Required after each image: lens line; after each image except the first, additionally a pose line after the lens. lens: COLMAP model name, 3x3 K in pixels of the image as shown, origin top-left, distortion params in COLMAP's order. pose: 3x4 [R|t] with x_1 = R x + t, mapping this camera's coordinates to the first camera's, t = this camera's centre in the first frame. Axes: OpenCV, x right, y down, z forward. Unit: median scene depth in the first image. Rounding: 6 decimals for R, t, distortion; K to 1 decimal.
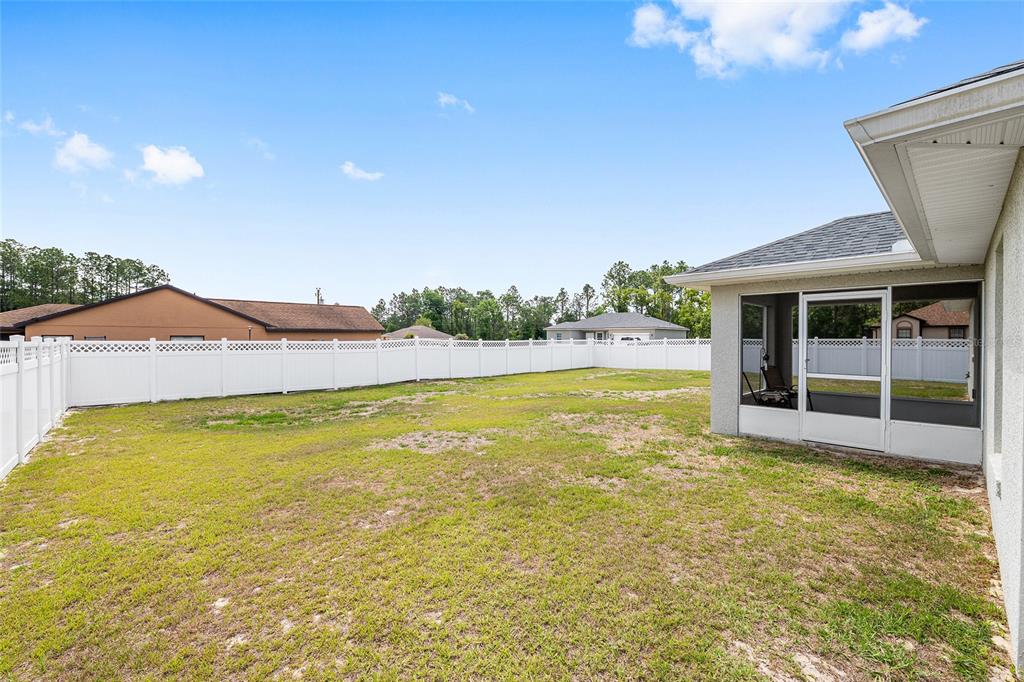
lens RADIAL K [[420.2, 0, 508.6], [0, 420.2, 341.3], [0, 0, 1]] dist [-0.010173, 0.000126]
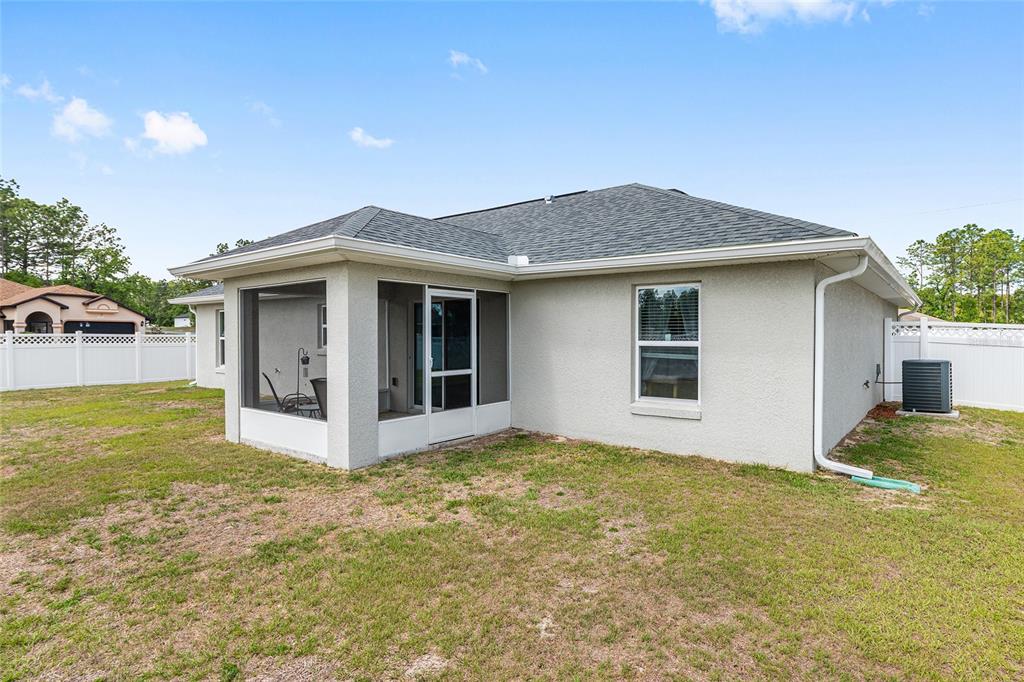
lens RADIAL K [[551.4, 0, 512.0], [0, 551.4, 341.0], [0, 0, 1]] dist [0.001228, 0.000171]
pose [[-0.146390, -0.015568, 0.989104, -0.537966], [0.004613, 0.999855, 0.016419, -0.013642], [-0.989216, 0.006966, -0.146297, 1.004796]]
